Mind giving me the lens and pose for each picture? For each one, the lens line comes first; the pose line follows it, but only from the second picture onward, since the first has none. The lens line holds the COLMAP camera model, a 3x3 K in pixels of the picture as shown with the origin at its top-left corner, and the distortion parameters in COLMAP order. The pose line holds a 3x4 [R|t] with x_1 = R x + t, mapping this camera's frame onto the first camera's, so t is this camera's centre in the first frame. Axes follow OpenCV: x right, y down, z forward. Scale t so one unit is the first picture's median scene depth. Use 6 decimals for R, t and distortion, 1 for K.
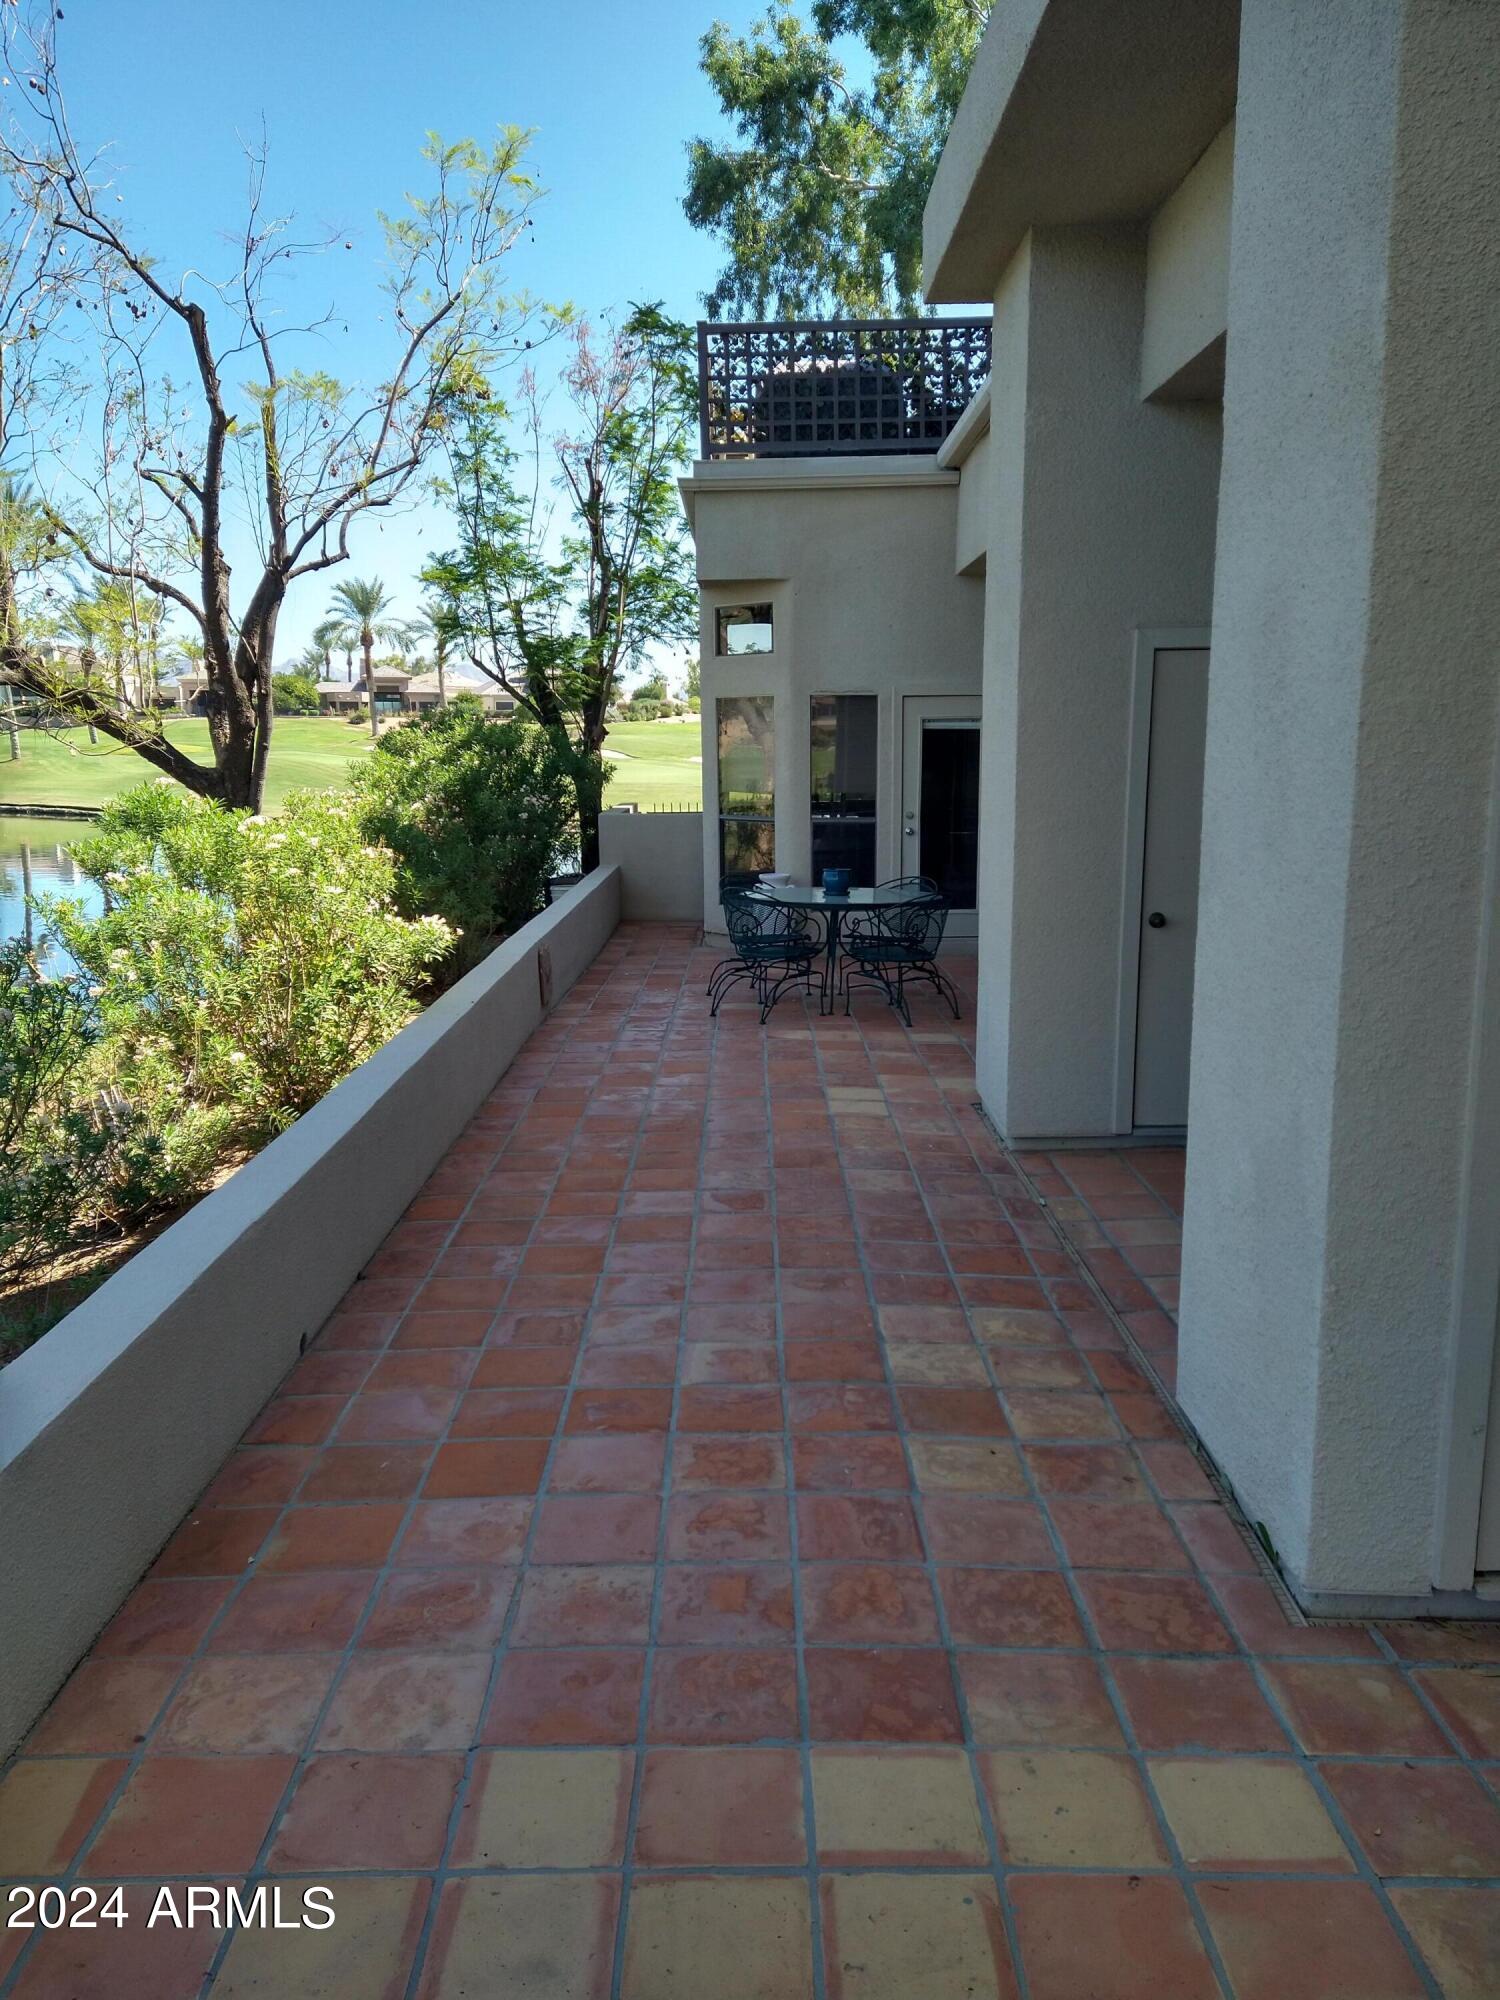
lens RADIAL K [[1466.2, 0, 757.0], [0, 1466.2, 1002.6], [0, 0, 1]] dist [0.117283, -0.163177]
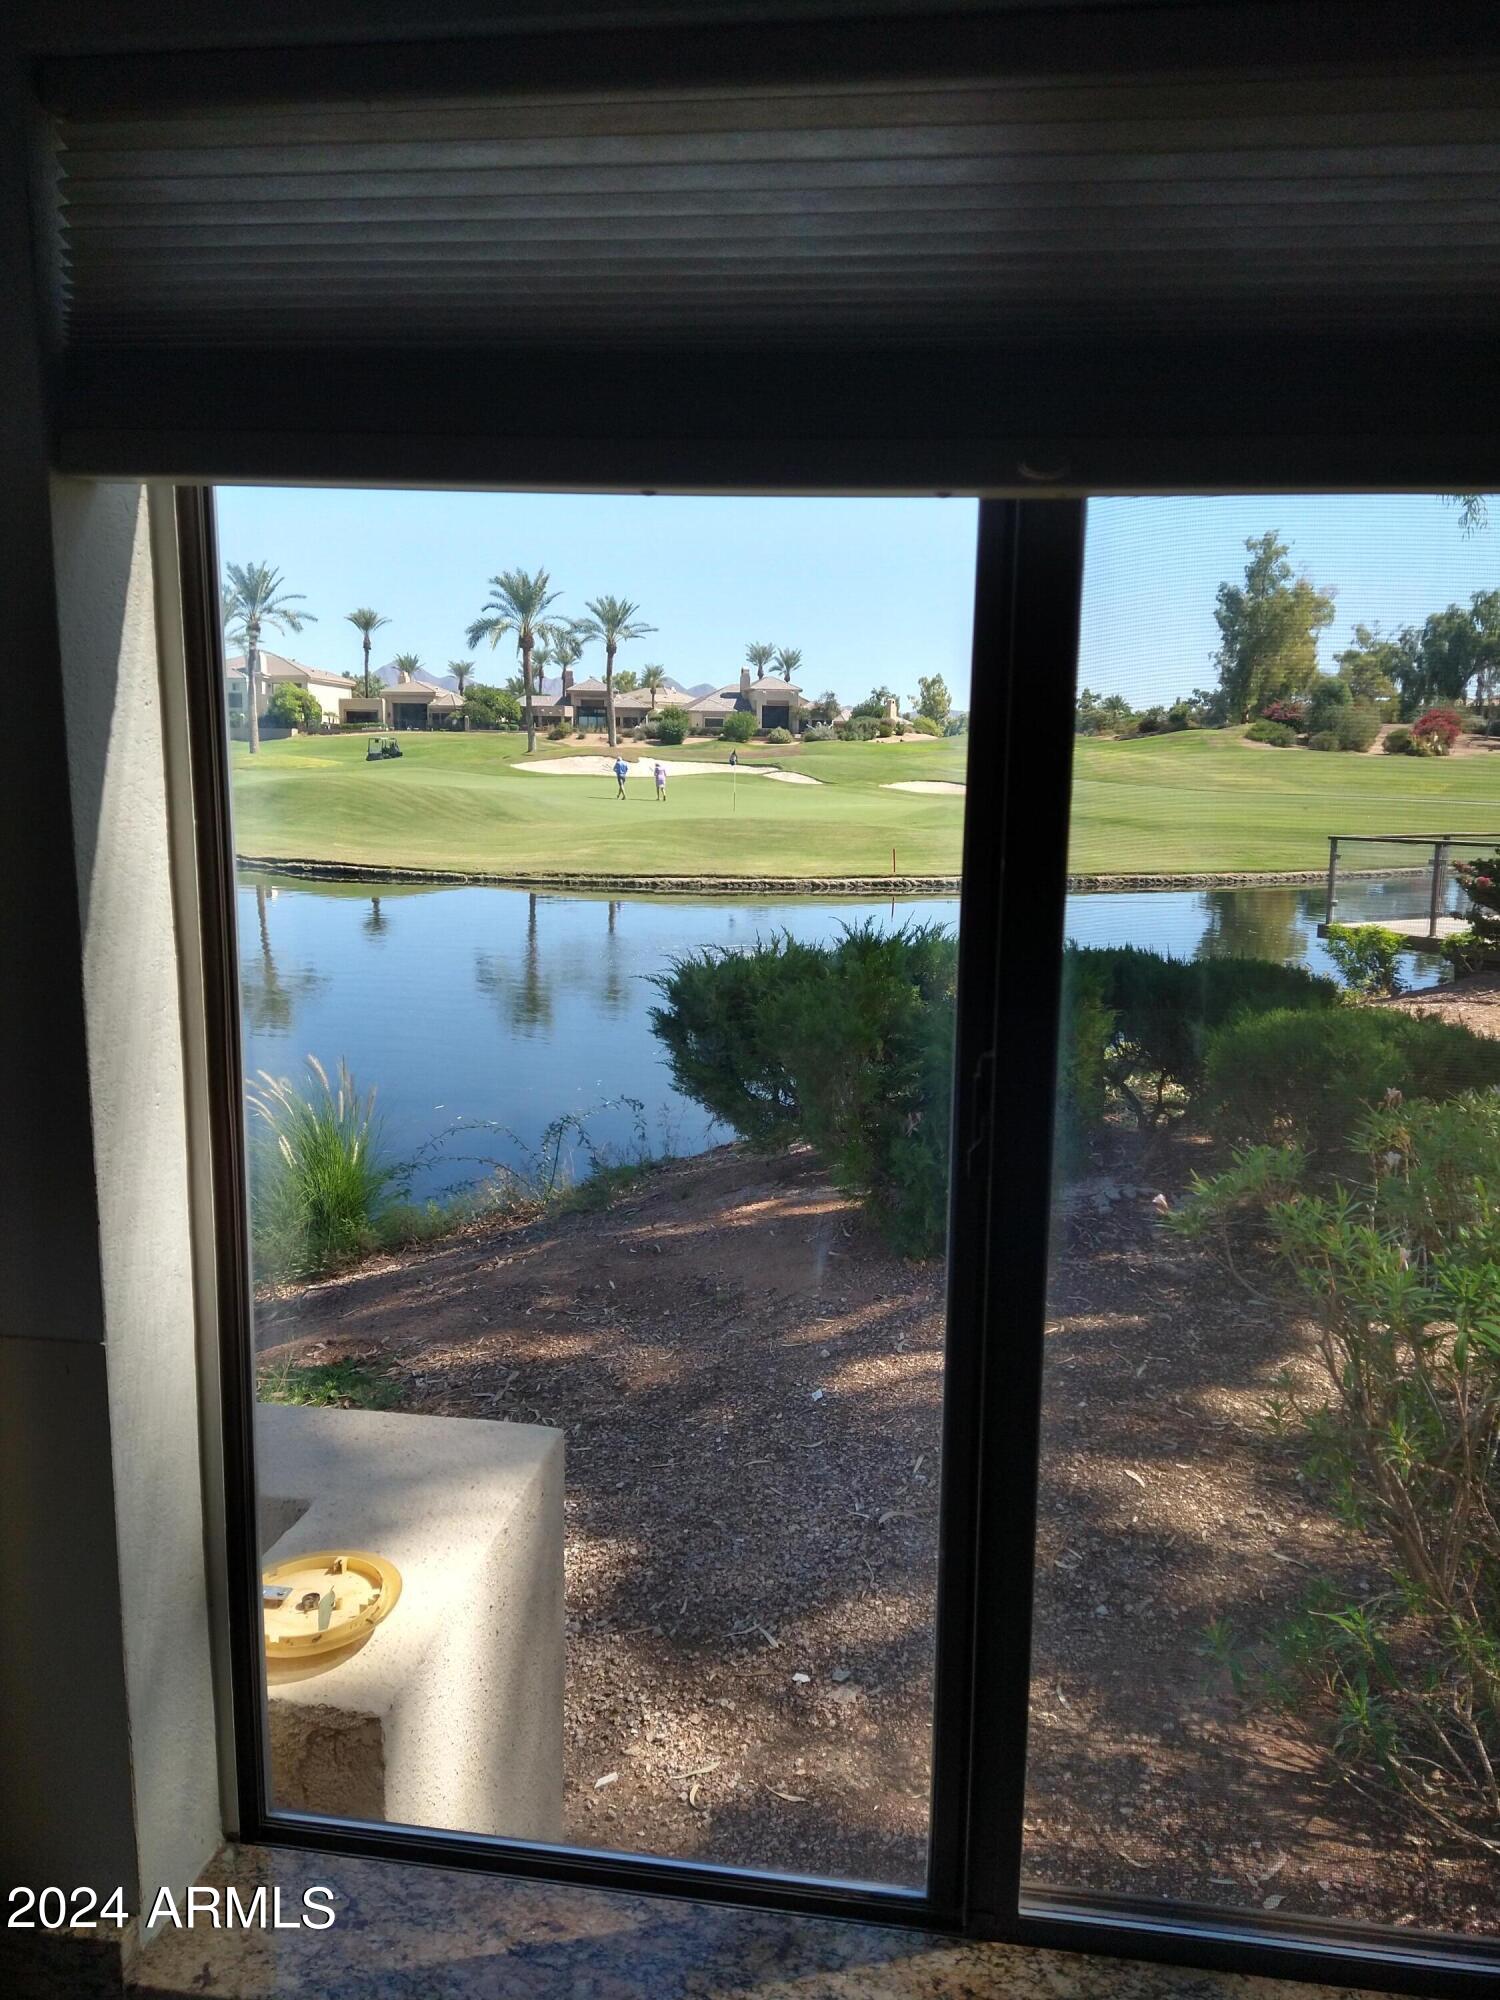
lens RADIAL K [[1466.2, 0, 757.0], [0, 1466.2, 1002.6], [0, 0, 1]] dist [0.117283, -0.163177]
pose [[0.987432, 0.043981, -0.151802, 0.062212], [-0.046072, 0.998885, -0.010284, -0.183457], [0.151181, 0.017148, 0.988357, 1.013834]]
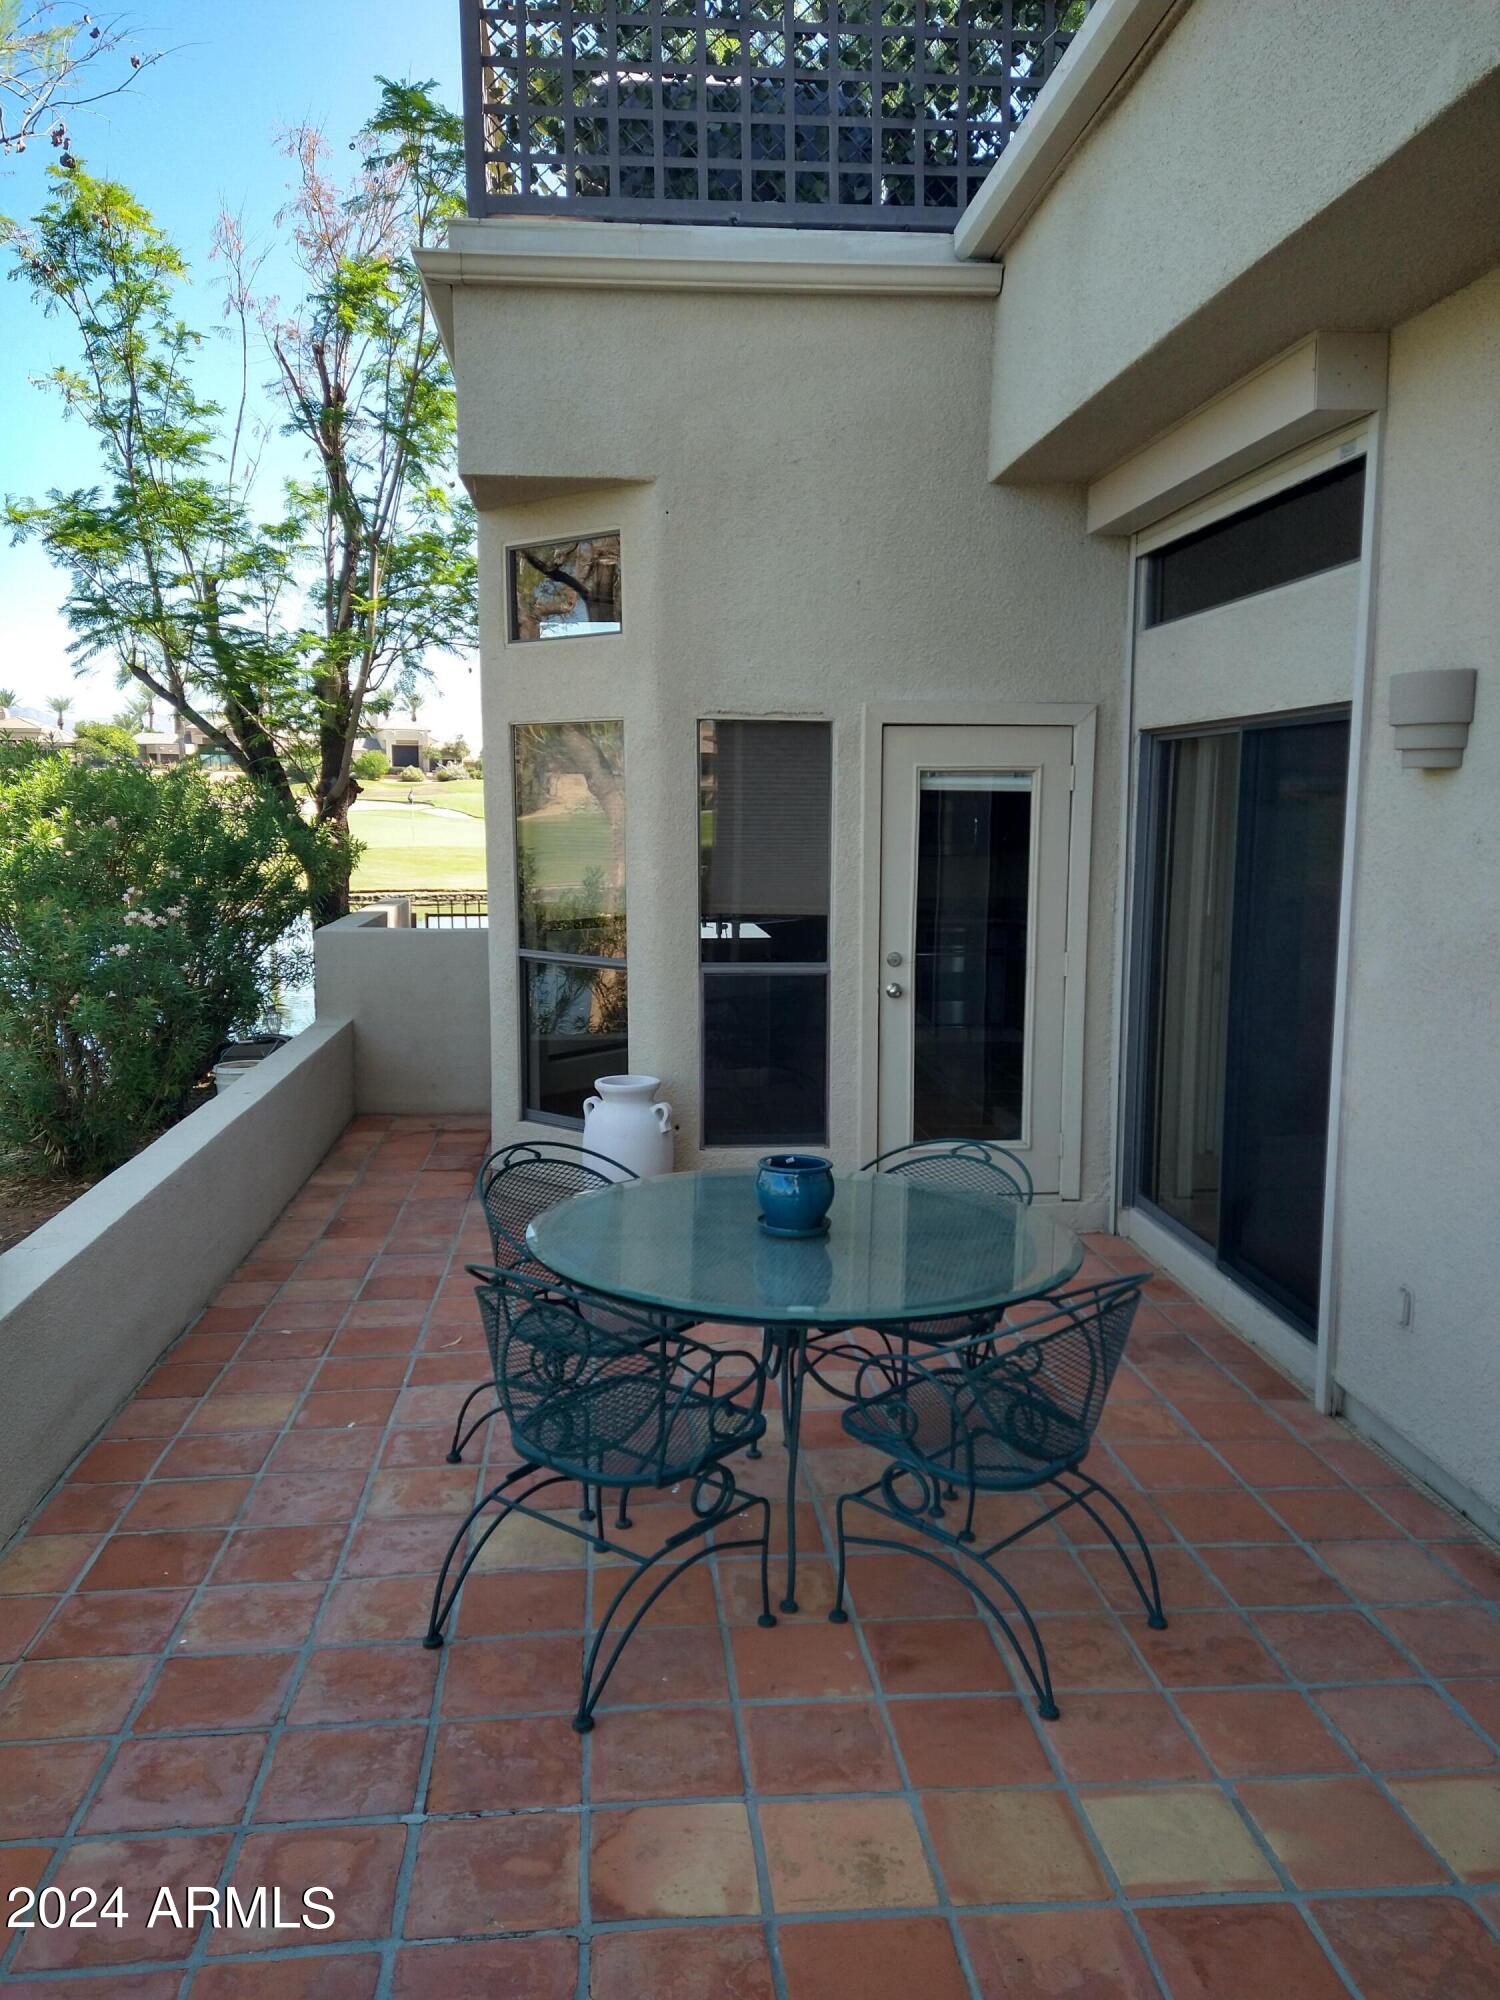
lens RADIAL K [[1466.2, 0, 757.0], [0, 1466.2, 1002.6], [0, 0, 1]] dist [0.117283, -0.163177]
pose [[0.995176, -0.001081, 0.098100, 0.005908], [0.005047, 0.999179, -0.040193, -0.070682], [-0.097977, 0.040494, 0.994365, 0.386633]]
